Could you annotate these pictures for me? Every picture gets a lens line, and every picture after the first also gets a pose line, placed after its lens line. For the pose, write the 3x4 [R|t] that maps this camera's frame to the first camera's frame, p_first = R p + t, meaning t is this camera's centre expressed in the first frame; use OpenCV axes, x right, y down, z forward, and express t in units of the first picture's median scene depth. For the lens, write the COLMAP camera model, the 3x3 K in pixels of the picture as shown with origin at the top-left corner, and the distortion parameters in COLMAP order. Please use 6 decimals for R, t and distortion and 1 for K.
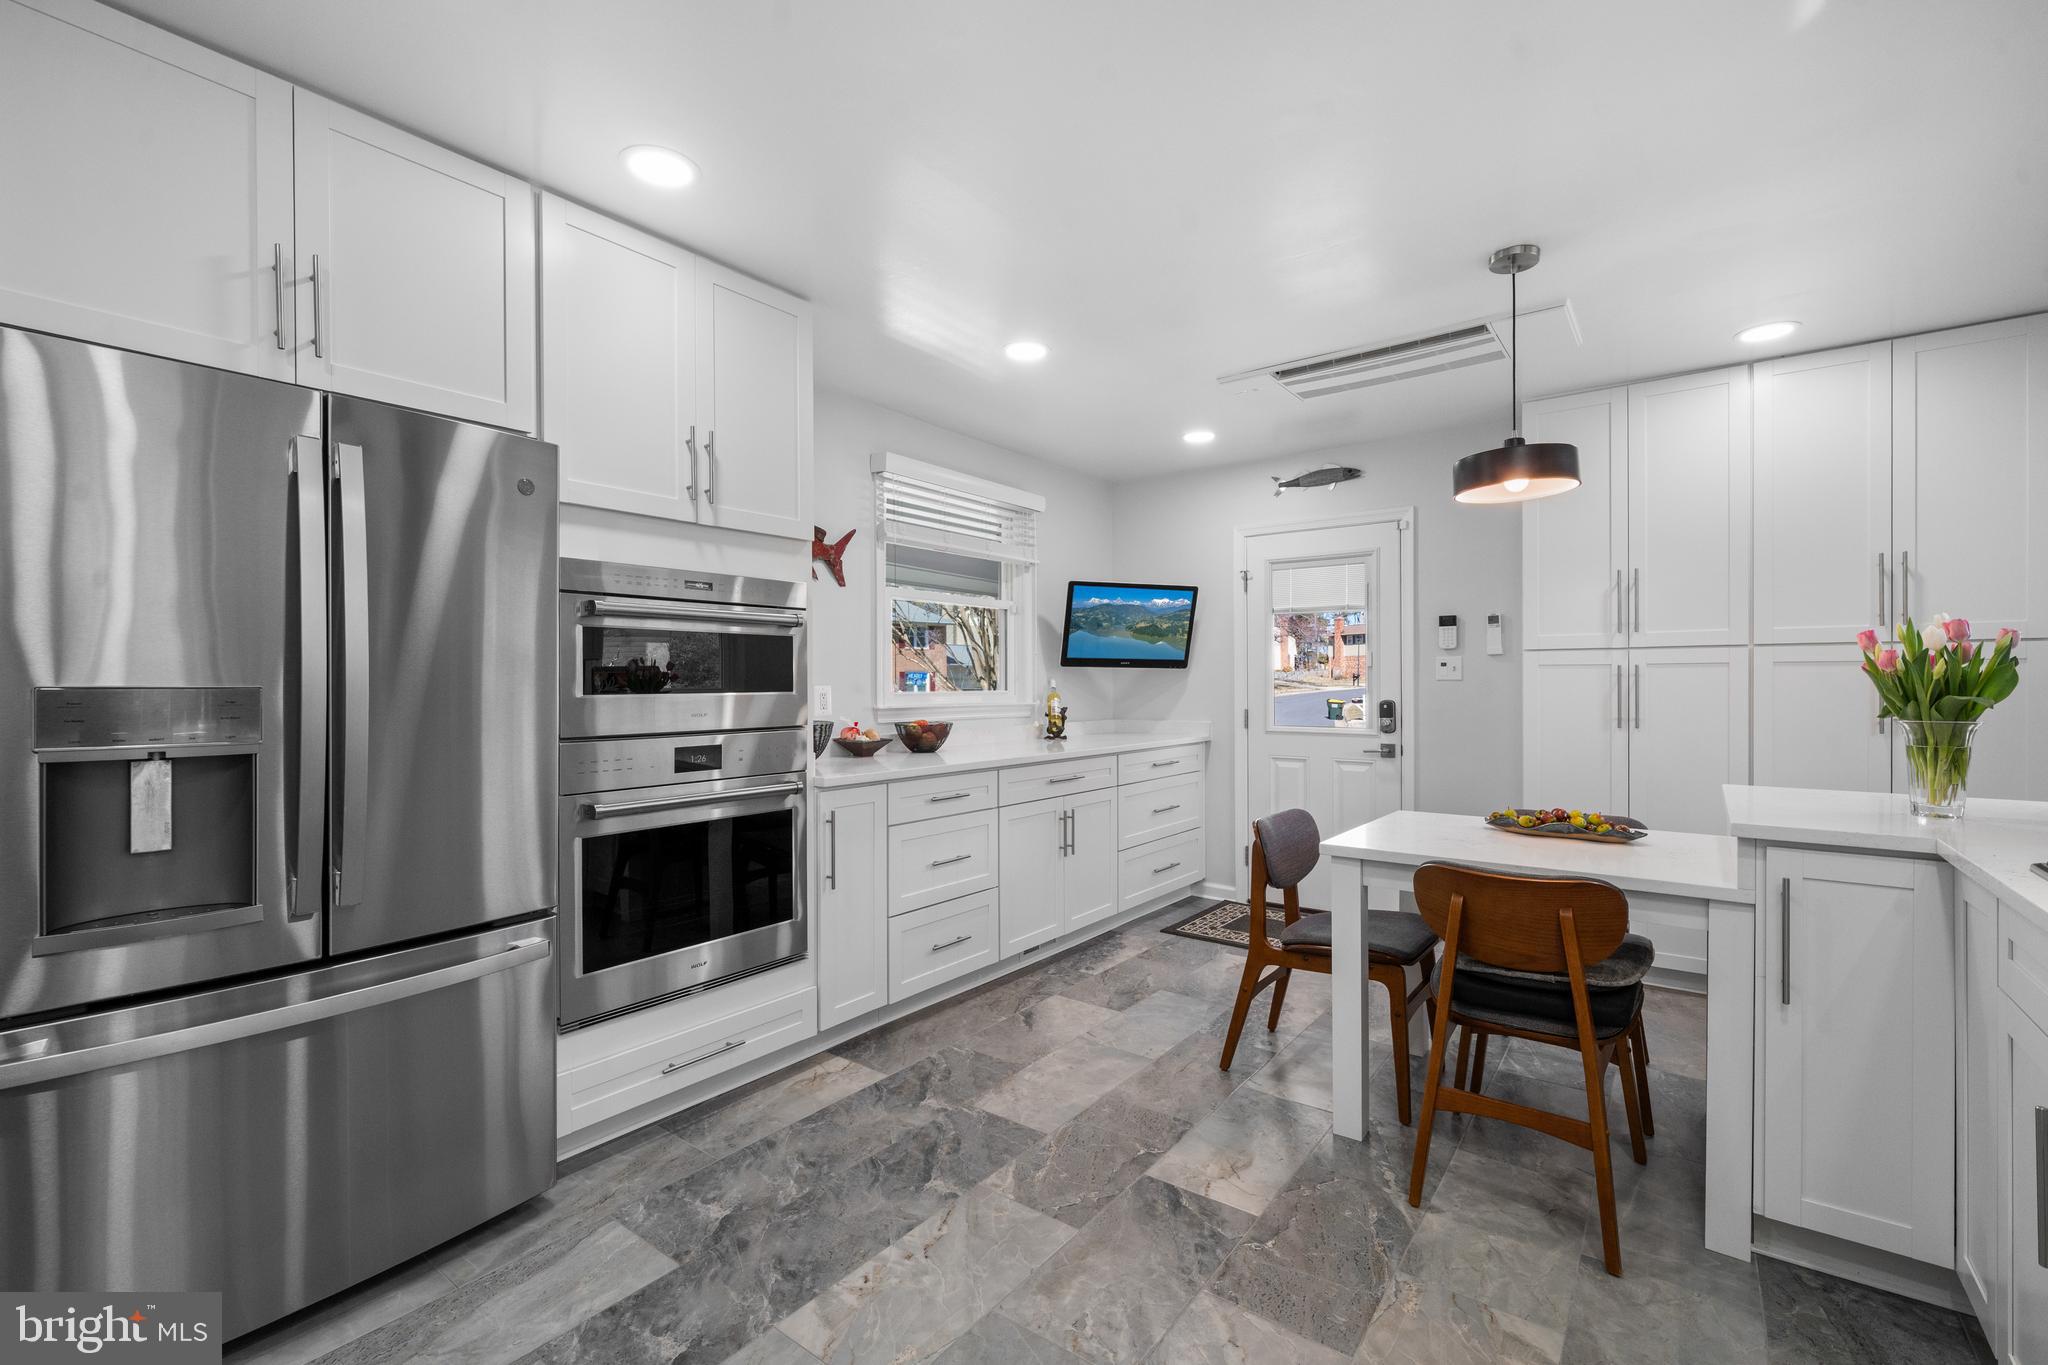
lens RADIAL K [[881.8, 0, 1023.5], [0, 881.8, 683.5], [0, 0, 1]] dist [-0.003056, -0.000091]
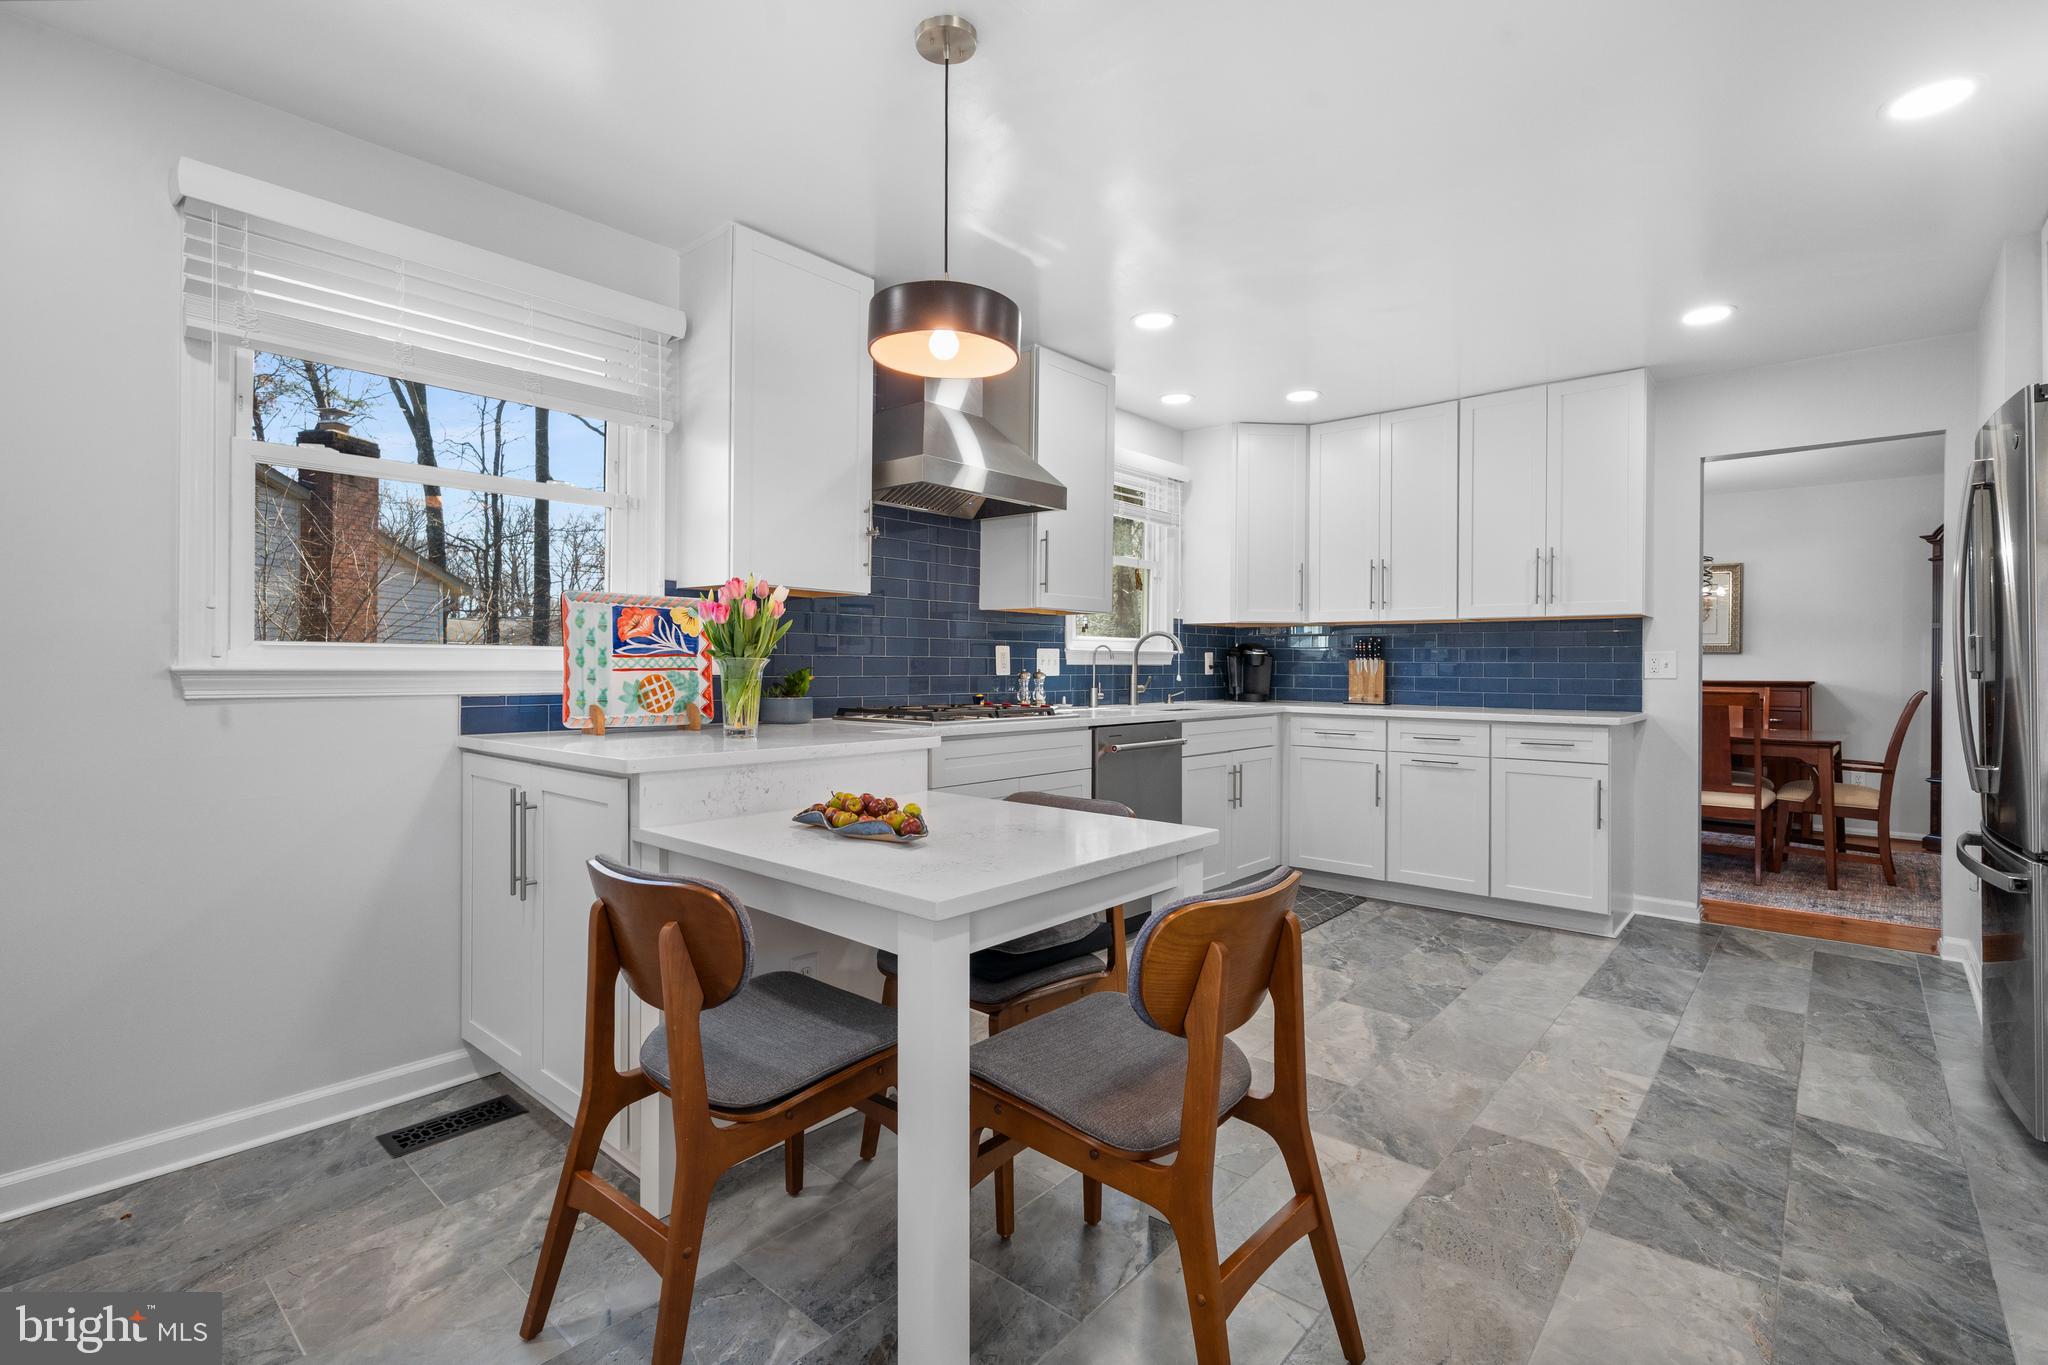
lens RADIAL K [[955.9, 0, 1041.7], [0, 955.9, 668.1], [0, 0, 1]] dist [0.004098, -0.000597]
pose [[-0.998848, -0.000966, 0.047983, 0.443928], [-0.001010, 0.999999, -0.000907, 0.044186], [-0.047983, -0.000955, -0.998848, 1.812588]]
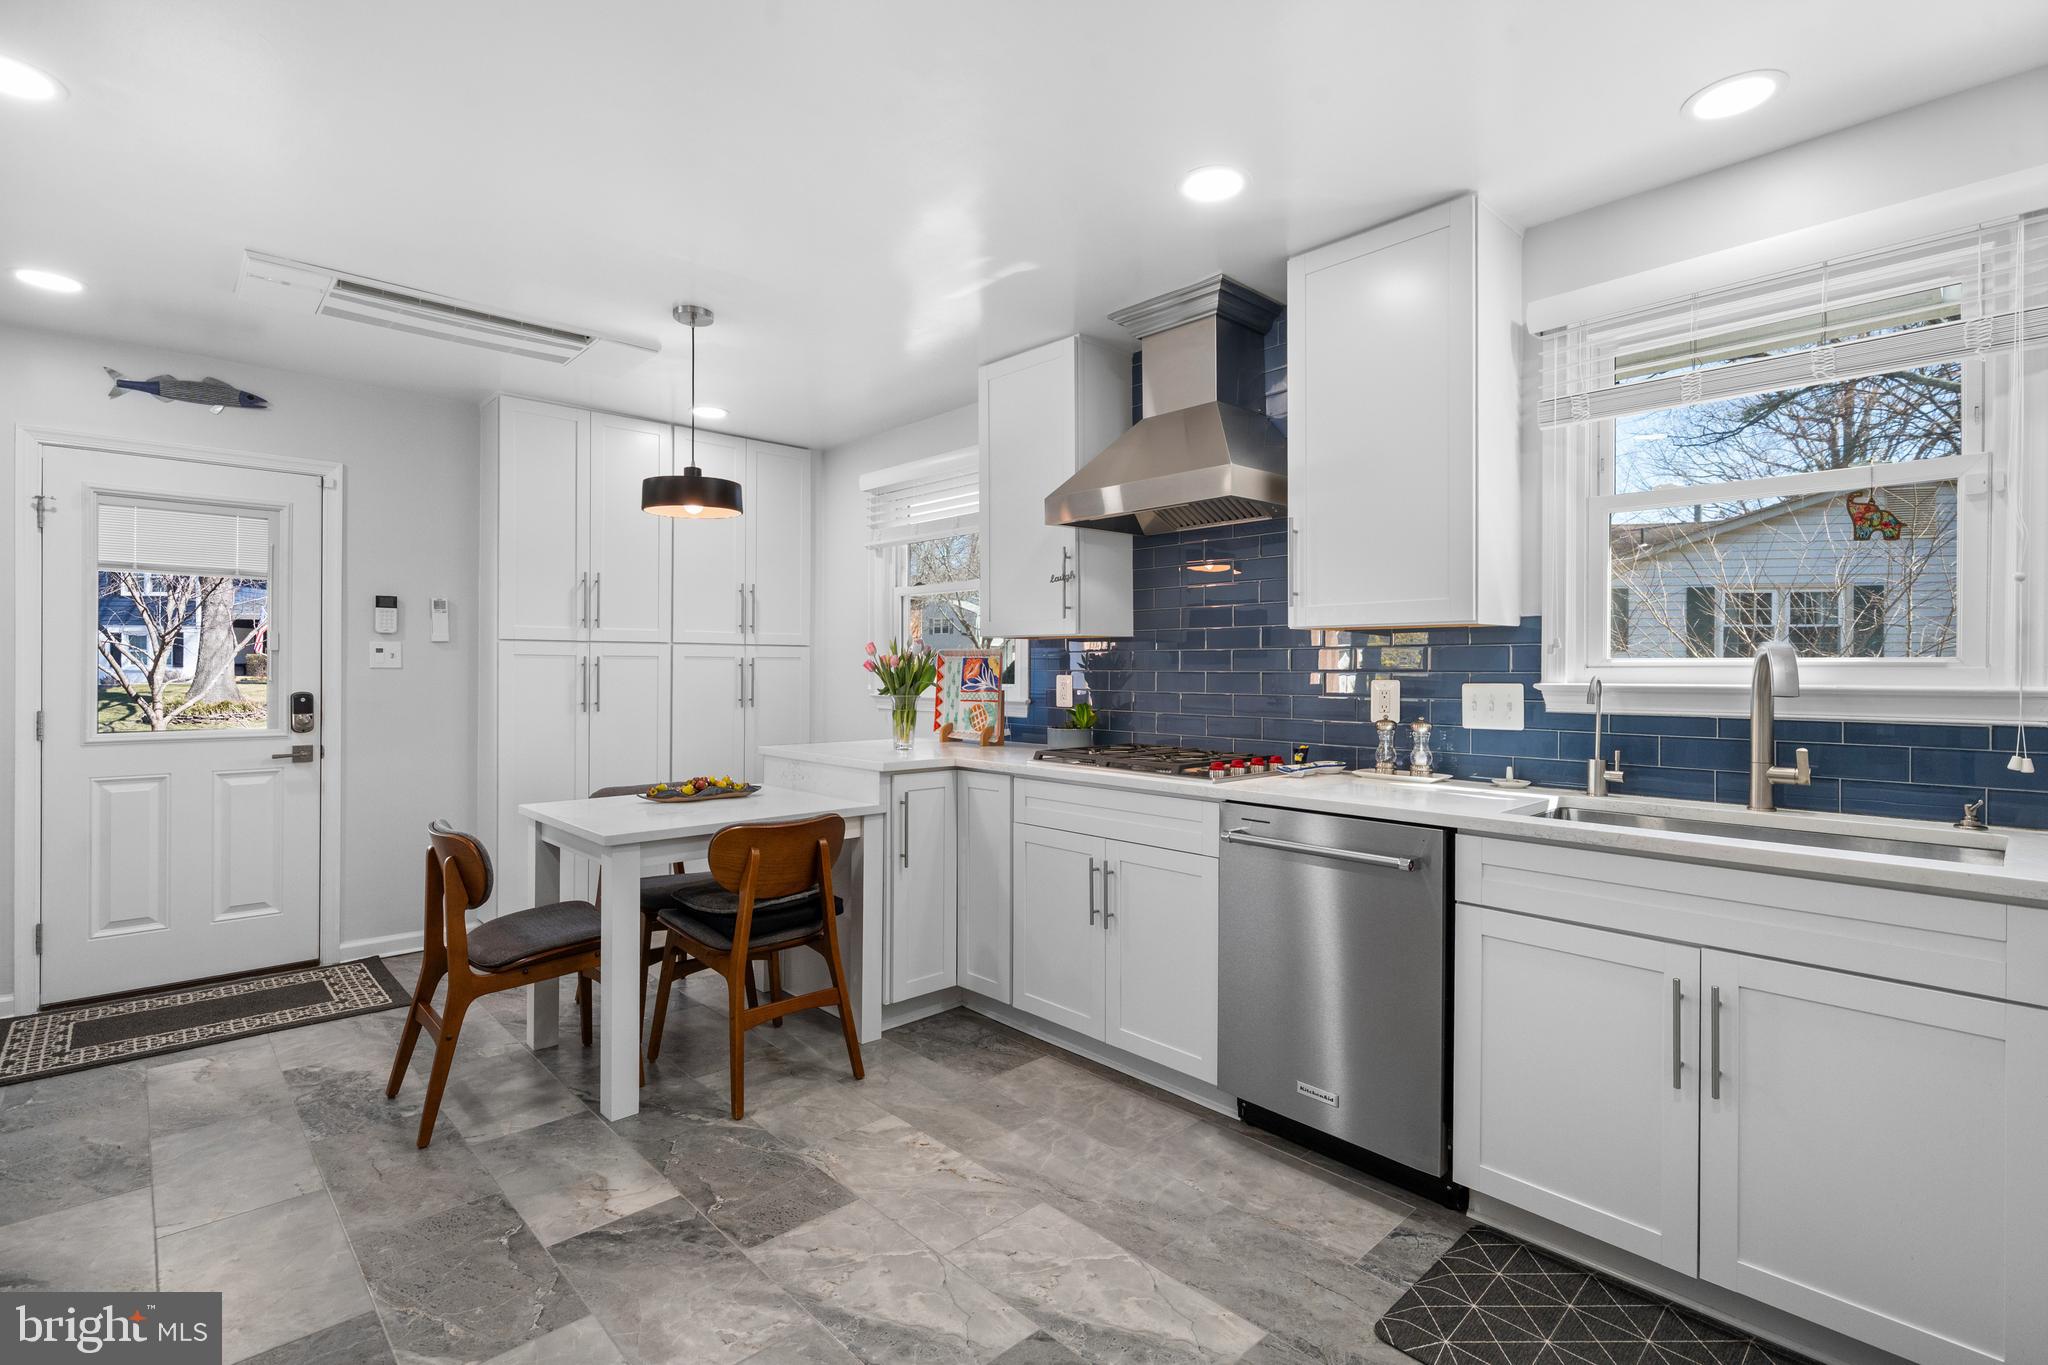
lens RADIAL K [[955.9, 0, 1015.7], [0, 955.9, 673.2], [0, 0, 1]] dist [0.004098, -0.000597]
pose [[0.172919, -0.004415, 0.984926, -0.641292], [-0.003256, 0.999982, 0.005054, -0.009887], [-0.984931, -0.004080, 0.172902, 0.353553]]
